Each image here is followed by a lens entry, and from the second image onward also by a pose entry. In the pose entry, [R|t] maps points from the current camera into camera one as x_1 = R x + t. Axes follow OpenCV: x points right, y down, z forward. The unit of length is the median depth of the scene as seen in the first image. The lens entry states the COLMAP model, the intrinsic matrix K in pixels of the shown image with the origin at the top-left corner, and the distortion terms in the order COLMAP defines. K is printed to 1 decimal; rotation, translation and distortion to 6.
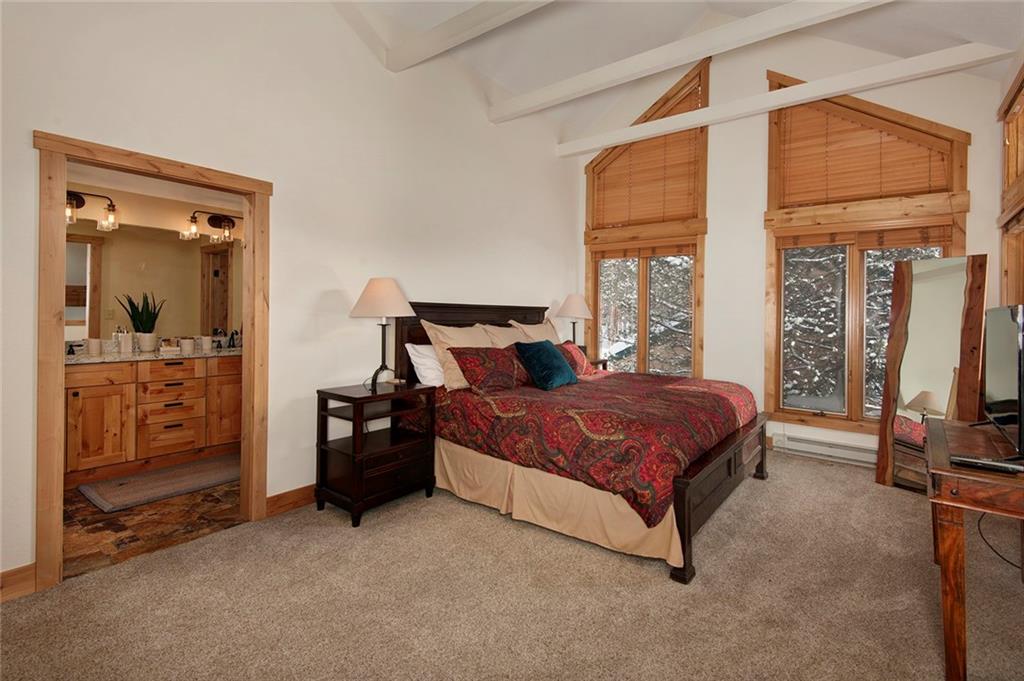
lens RADIAL K [[475.2, 0, 517.0], [0, 475.2, 324.2], [0, 0, 1]] dist [0.016086, -0.005093]
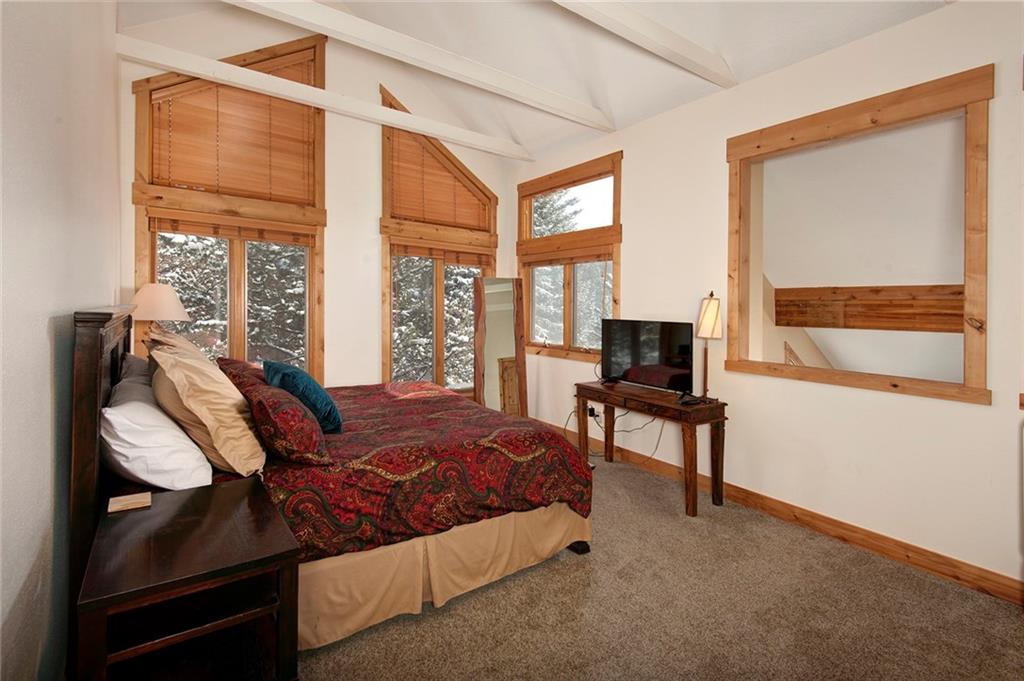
lens RADIAL K [[475.2, 0, 510.9], [0, 475.2, 310.9], [0, 0, 1]] dist [0.016086, -0.005093]
pose [[0.284439, -0.014023, 0.958591, -0.661911], [-0.003028, 0.999875, 0.015526, -0.068146], [-0.958689, -0.007319, 0.284361, 0.650075]]
